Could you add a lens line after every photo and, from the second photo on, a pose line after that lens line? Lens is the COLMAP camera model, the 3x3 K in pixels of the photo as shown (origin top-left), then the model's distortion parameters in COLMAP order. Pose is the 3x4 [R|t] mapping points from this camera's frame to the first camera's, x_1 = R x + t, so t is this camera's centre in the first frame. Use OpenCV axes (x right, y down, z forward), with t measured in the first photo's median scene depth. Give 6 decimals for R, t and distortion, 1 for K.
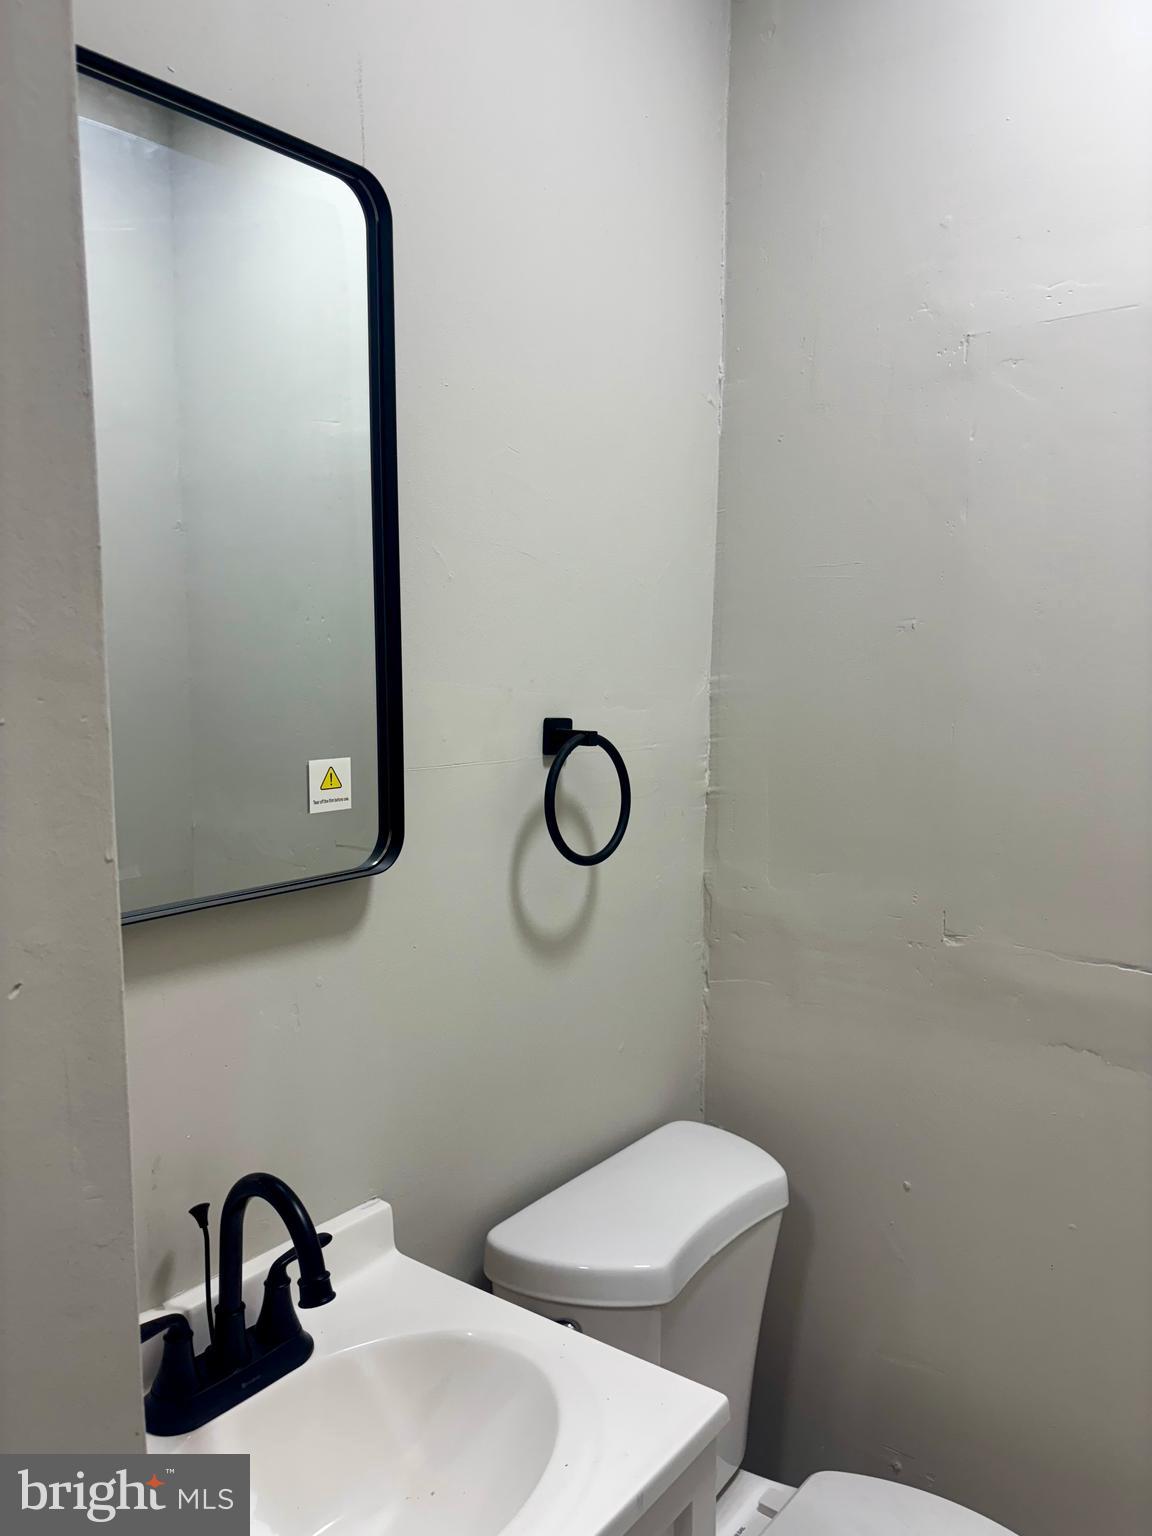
lens RADIAL K [[1180.1, 0, 578.5], [0, 1180.1, 762.7], [0, 0, 1]] dist [0.006183, -0.003279]
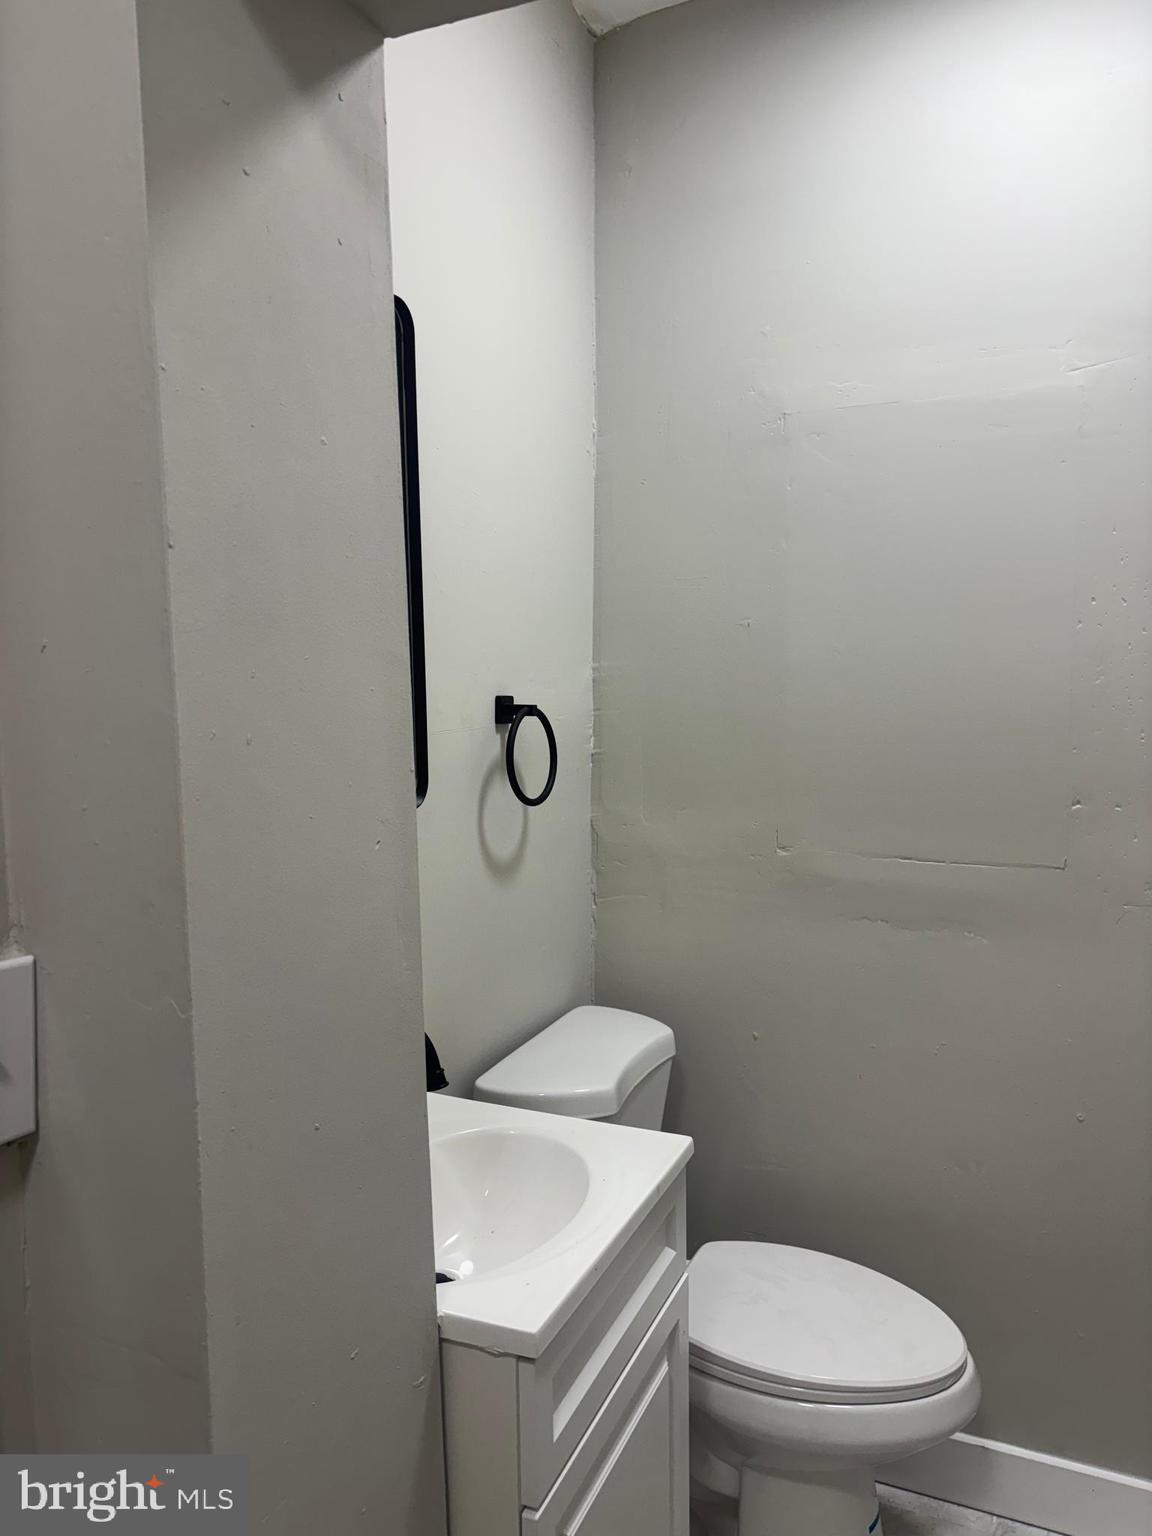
lens RADIAL K [[1180.1, 0, 574.0], [0, 1180.1, 772.1], [0, 0, 1]] dist [0.006183, -0.003279]
pose [[0.973974, -0.037366, 0.223559, -0.214867], [0.034632, 0.999270, 0.016137, 0.025668], [-0.223999, -0.007975, 0.974557, -0.273315]]
